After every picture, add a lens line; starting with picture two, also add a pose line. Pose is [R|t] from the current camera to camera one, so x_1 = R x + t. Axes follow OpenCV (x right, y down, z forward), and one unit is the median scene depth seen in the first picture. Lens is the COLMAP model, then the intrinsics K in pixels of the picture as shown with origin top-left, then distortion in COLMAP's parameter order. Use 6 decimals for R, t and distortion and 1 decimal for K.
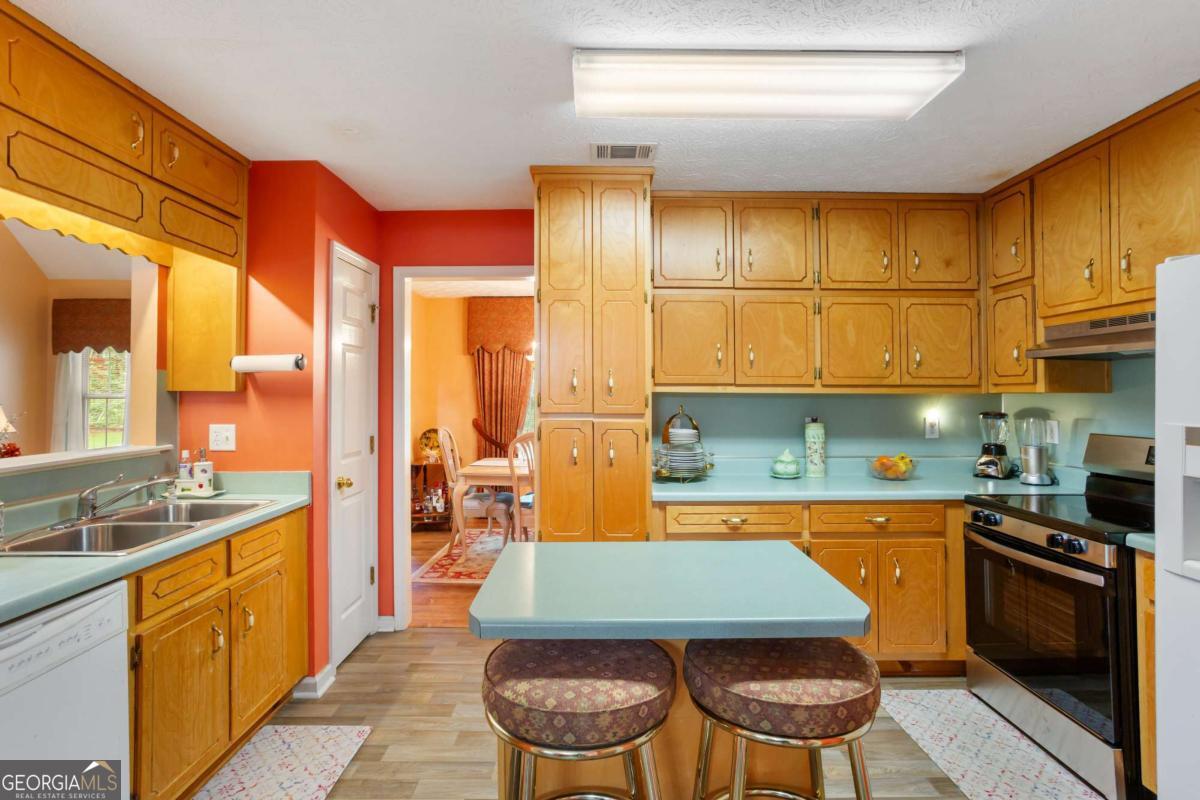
lens RADIAL K [[581.4, 0, 600.8], [0, 581.4, 394.9], [0, 0, 1]] dist [-0.060411, 0.038387]
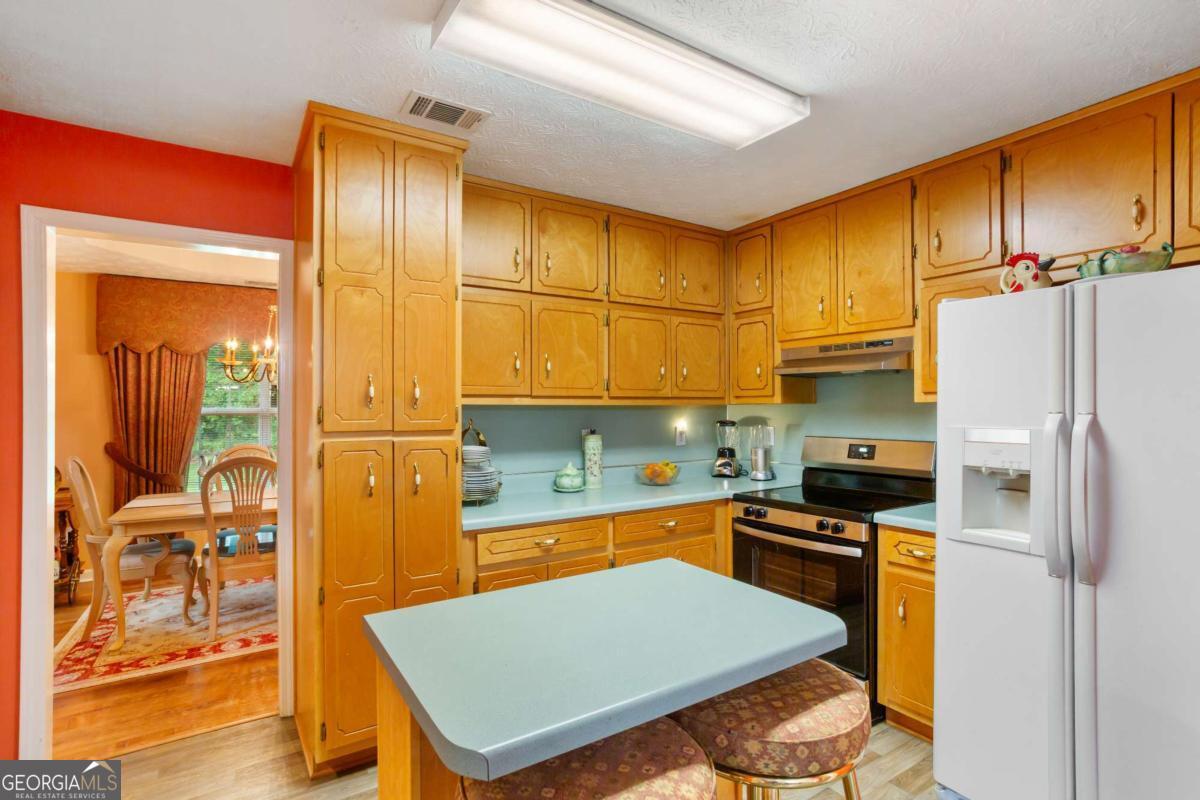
lens RADIAL K [[578.8, 0, 597.5], [0, 578.8, 408.5], [0, 0, 1]] dist [-0.059345, 0.036962]
pose [[0.842411, -0.006934, 0.538791, -0.183482], [0.006712, 0.999975, 0.002374, 0.000979], [-0.538794, 0.001616, 0.842436, 0.160905]]
